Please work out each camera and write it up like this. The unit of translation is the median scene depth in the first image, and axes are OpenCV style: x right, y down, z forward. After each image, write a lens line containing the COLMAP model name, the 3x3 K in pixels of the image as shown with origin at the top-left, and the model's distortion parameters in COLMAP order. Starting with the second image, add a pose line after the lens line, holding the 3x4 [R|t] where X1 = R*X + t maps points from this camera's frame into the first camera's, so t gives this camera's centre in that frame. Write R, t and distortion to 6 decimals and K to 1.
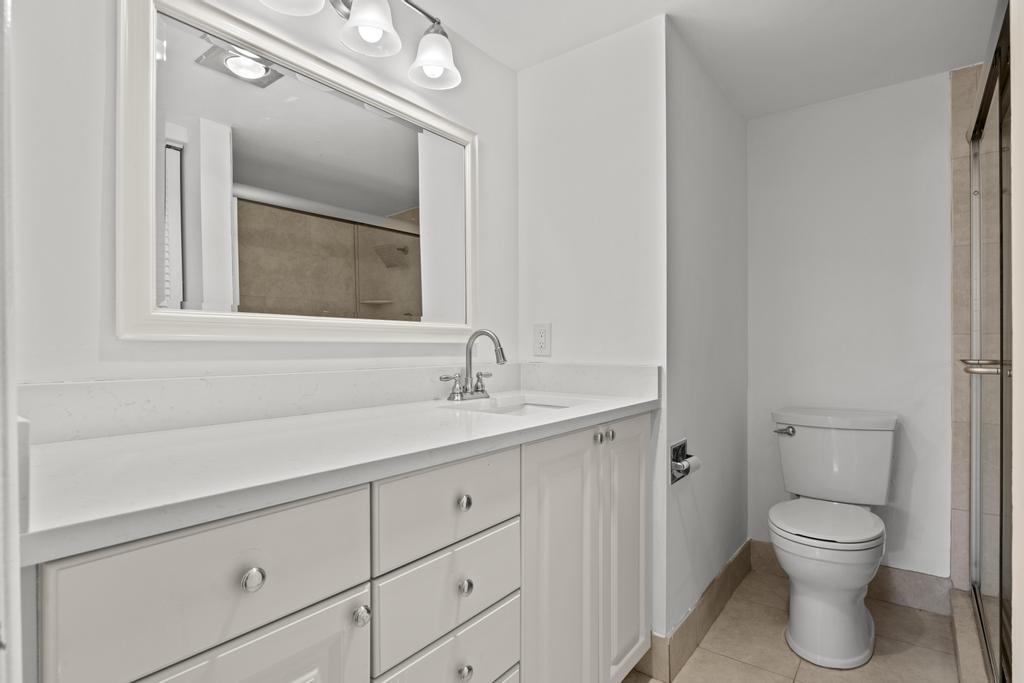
lens RADIAL K [[521.1, 0, 513.7], [0, 521.1, 343.0], [0, 0, 1]] dist [-0.017724, 0.005469]
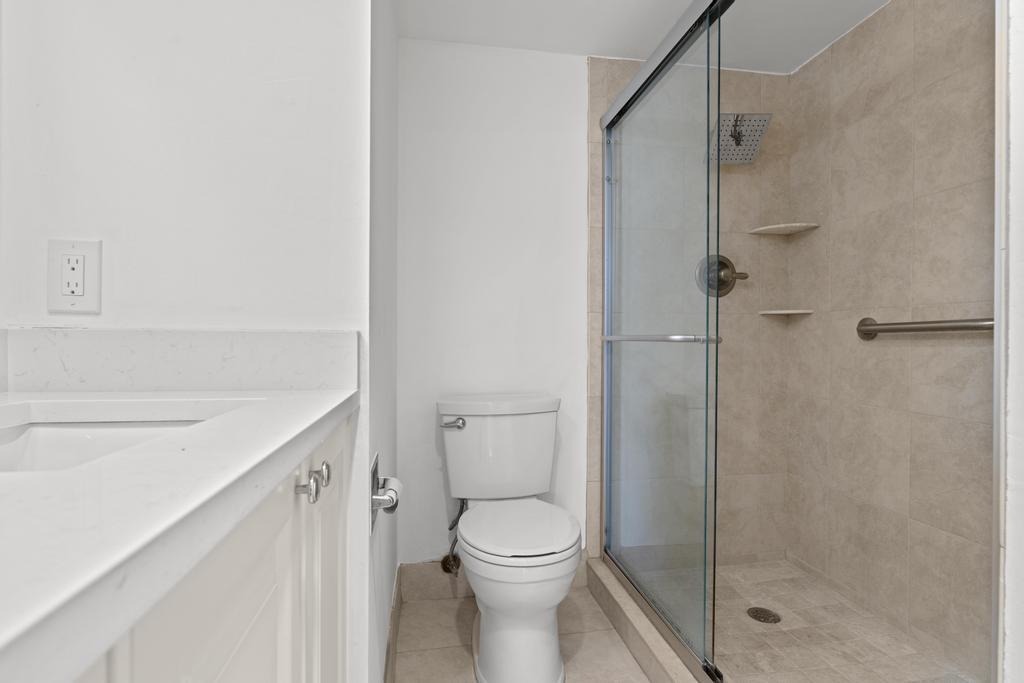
lens RADIAL K [[521.1, 0, 513.0], [0, 521.1, 349.0], [0, 0, 1]] dist [-0.017724, 0.005469]
pose [[0.675195, -0.001631, 0.737638, -0.017507], [-0.010299, 0.999879, 0.011638, 0.045607], [-0.737568, -0.015455, 0.675096, 0.418108]]
